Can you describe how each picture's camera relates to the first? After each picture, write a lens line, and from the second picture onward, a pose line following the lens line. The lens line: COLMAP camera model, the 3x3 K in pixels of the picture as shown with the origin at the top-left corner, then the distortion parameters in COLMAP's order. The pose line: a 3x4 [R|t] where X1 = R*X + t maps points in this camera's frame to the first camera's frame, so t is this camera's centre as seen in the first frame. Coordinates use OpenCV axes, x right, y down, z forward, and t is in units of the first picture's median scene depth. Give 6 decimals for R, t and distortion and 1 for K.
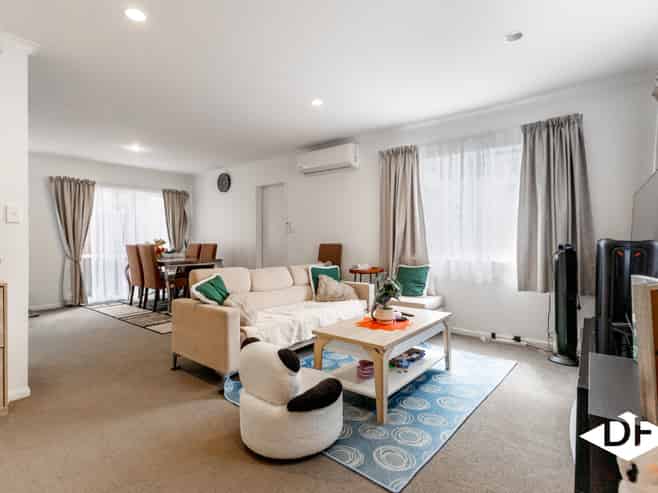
lens RADIAL K [[329.0, 0, 329.0], [0, 329.0, 246.5], [0, 0, 1]] dist [0.024081, -0.032153]
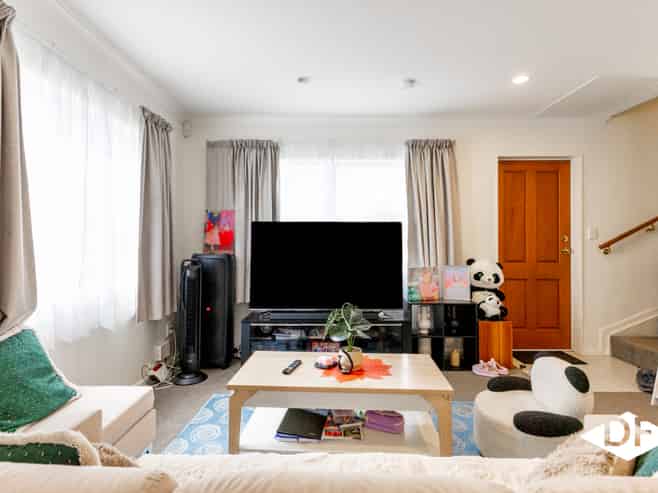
lens RADIAL K [[351.9, 0, 329.0], [0, 351.9, 246.5], [0, 0, 1]] dist [-0.002765, -0.000405]
pose [[-0.592244, -0.004528, 0.805746, -0.335714], [0.010570, 0.999855, 0.013388, -0.052946], [-0.805689, 0.016446, -0.592110, 1.163168]]
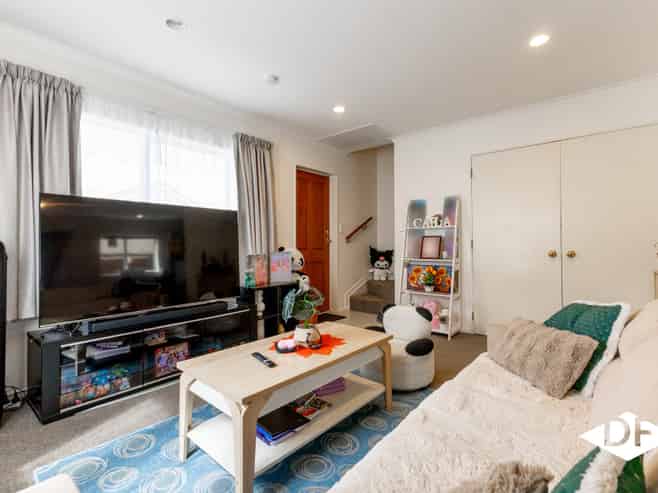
lens RADIAL K [[321.5, 0, 329.0], [0, 321.5, 246.5], [0, 0, 1]] dist [0.000419, 0.000074]
pose [[-0.999036, 0.004804, 0.043635, 0.070490], [0.005763, 0.999744, 0.021859, -0.020669], [-0.043519, 0.022089, -0.998808, 1.340690]]
